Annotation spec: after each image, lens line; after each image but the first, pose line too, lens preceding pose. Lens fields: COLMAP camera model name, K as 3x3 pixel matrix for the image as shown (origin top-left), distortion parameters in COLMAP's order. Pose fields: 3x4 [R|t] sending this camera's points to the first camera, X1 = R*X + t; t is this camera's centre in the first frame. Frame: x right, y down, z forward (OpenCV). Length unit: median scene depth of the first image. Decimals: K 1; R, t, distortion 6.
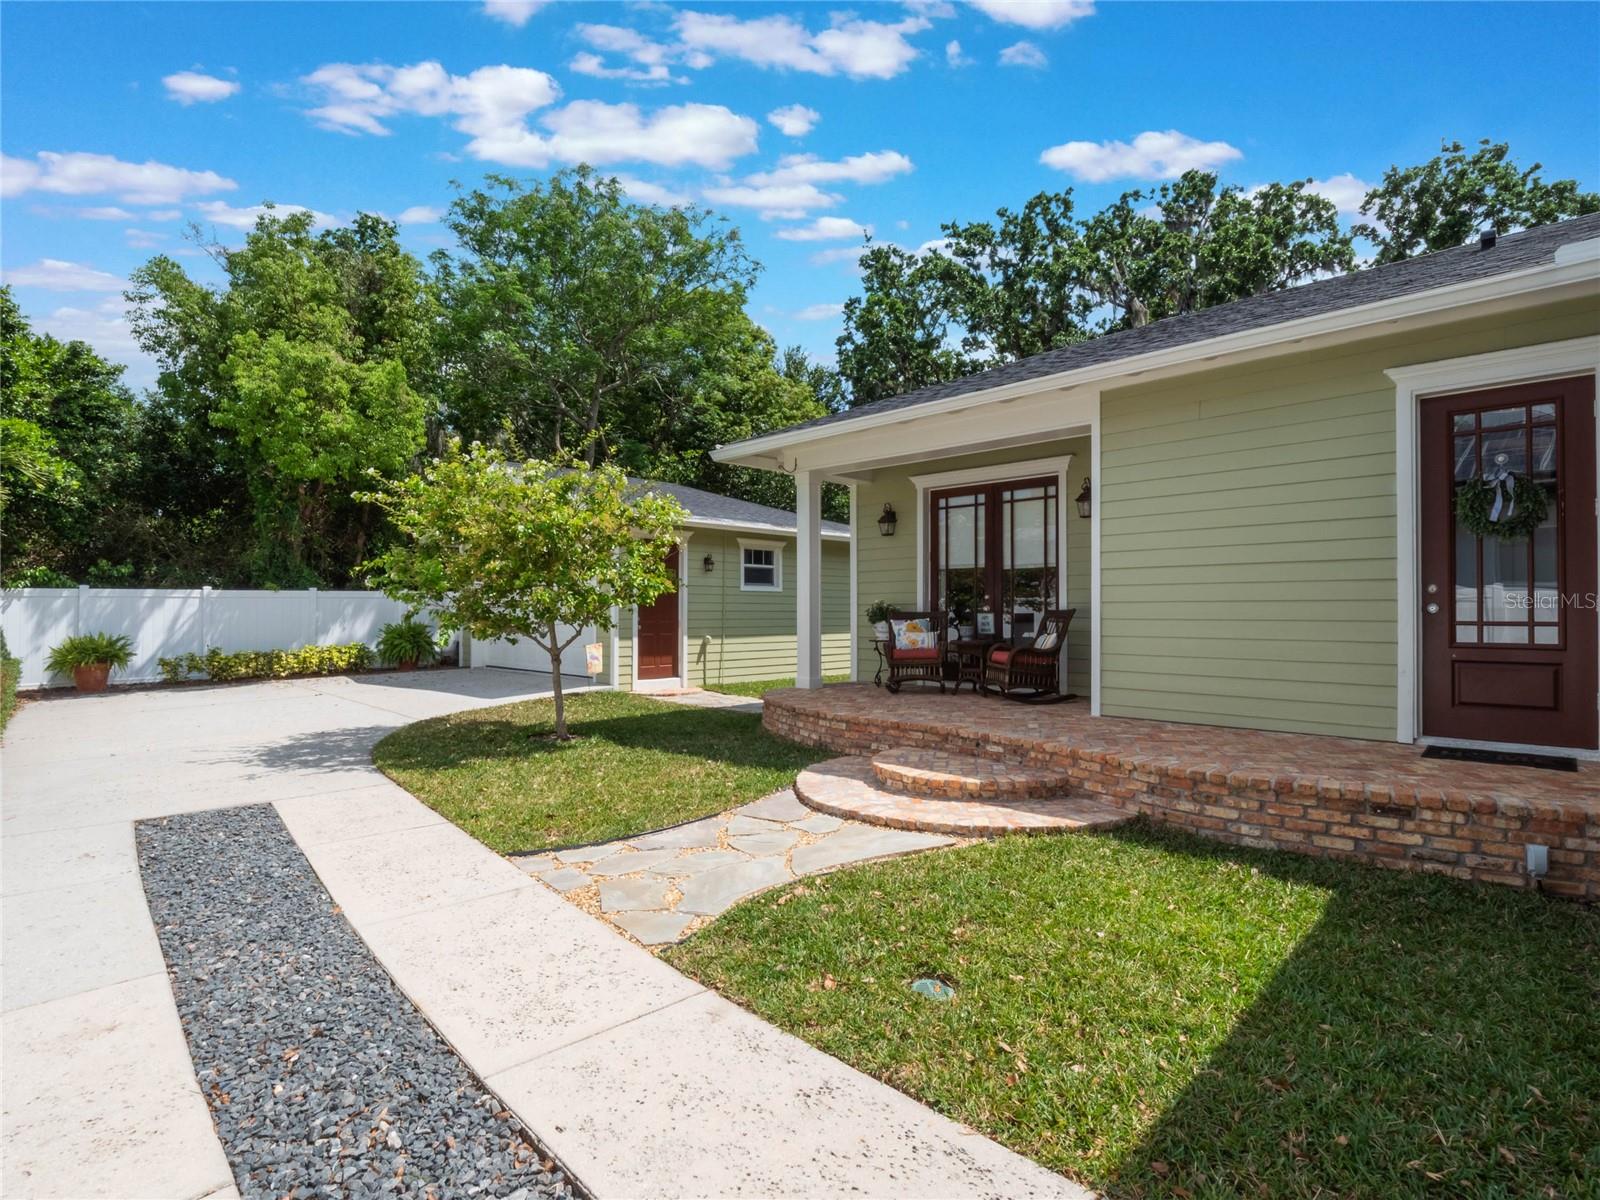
lens RADIAL K [[805.2, 0, 798.1], [0, 805.2, 596.8], [0, 0, 1]] dist [-0.029917, 0.000847]
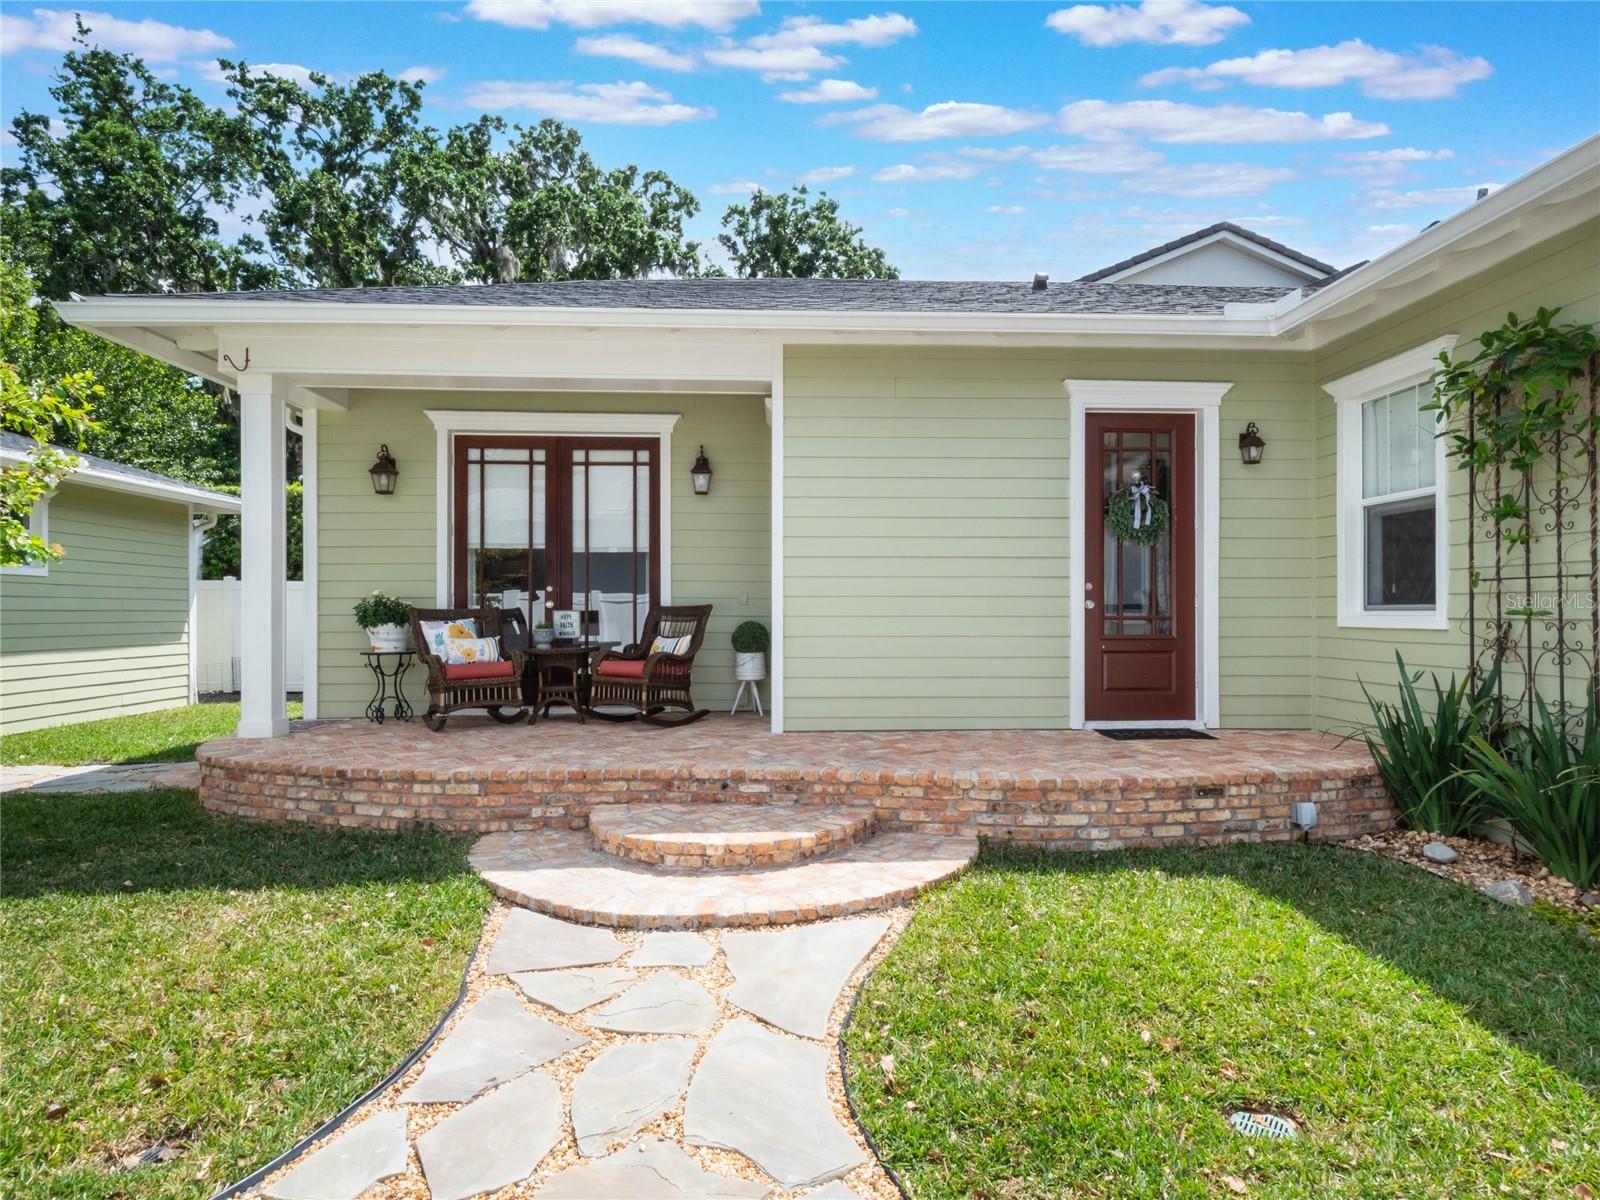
lens RADIAL K [[925.6, 0, 806.1], [0, 925.6, 600.5], [0, 0, 1]] dist [-0.002831, -0.006626]
pose [[0.664509, 0.009359, 0.747222, -0.366342], [-0.012527, 0.999921, -0.001383, 0.013272], [-0.747175, -0.008441, 0.664573, 0.381724]]
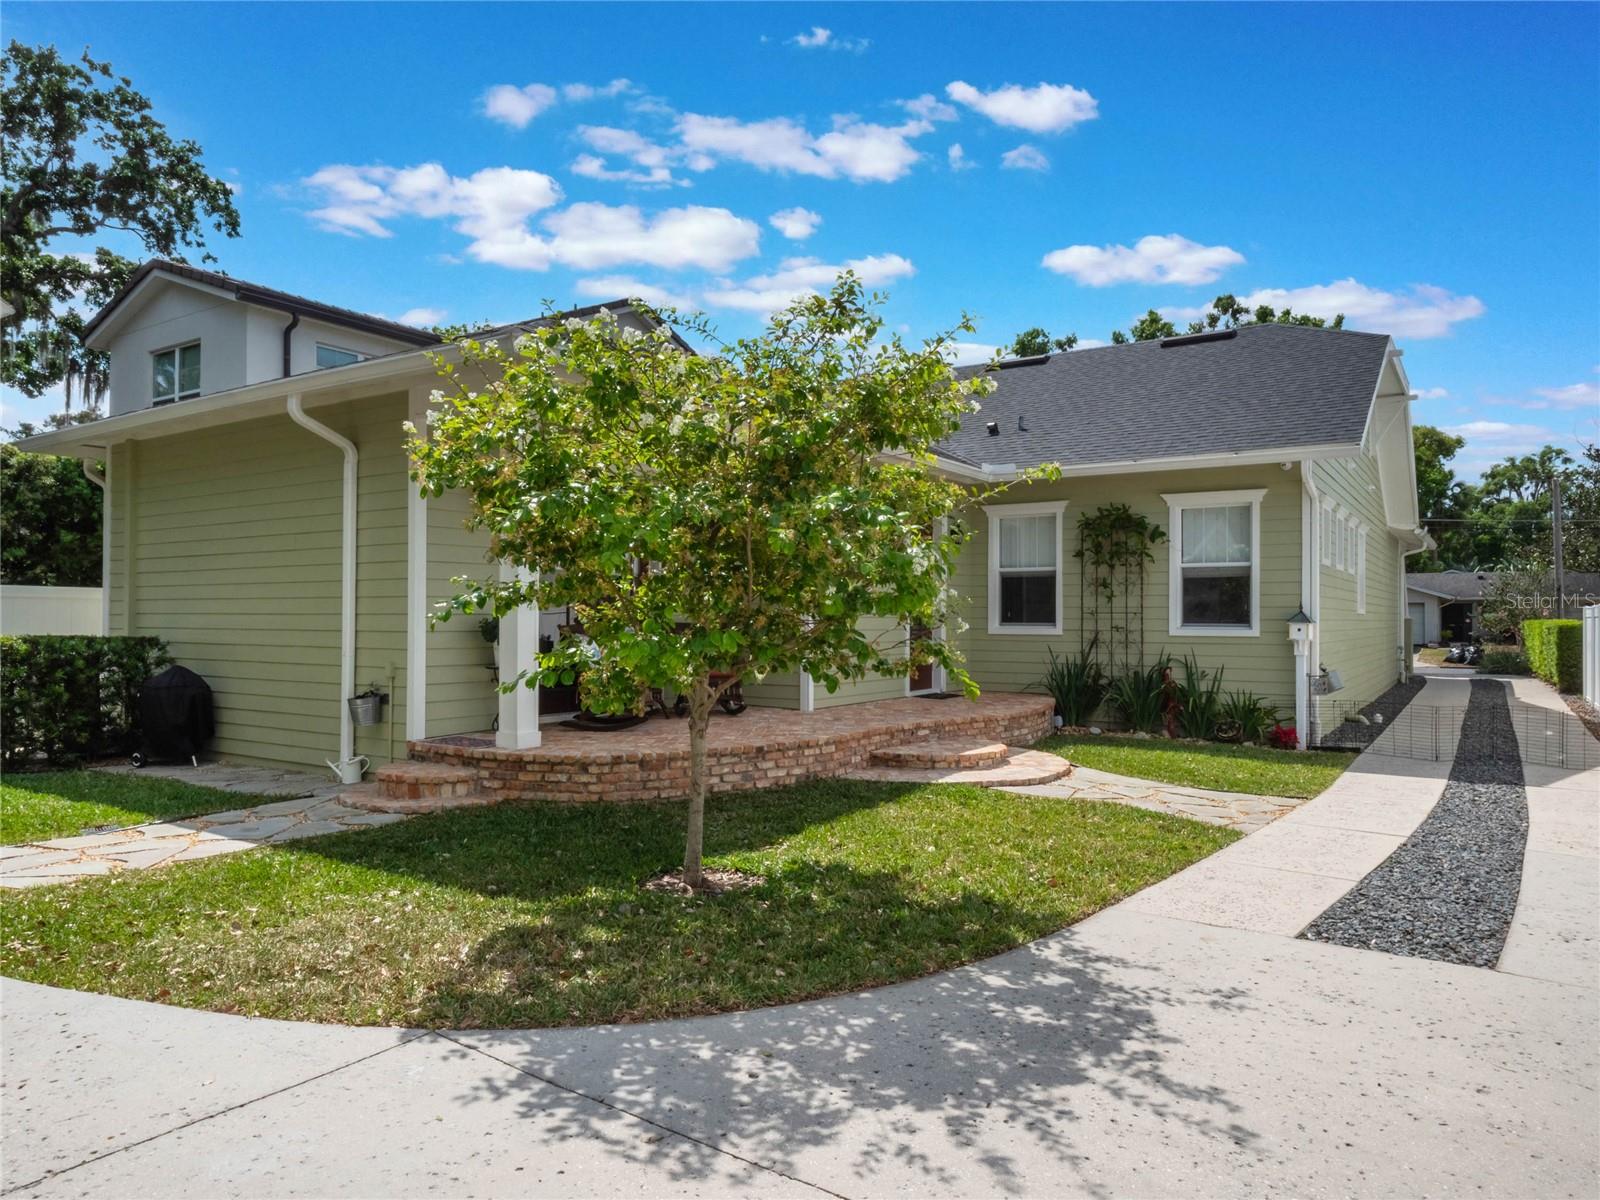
lens RADIAL K [[1052.4, 0, 803.4], [0, 1052.4, 605.4], [0, 0, 1]] dist [0.000569, -0.000170]
pose [[-0.213942, 0.010358, 0.976791, -1.328246], [-0.023354, 0.999604, -0.015715, 0.017393], [-0.976567, -0.026175, -0.213616, 1.521741]]
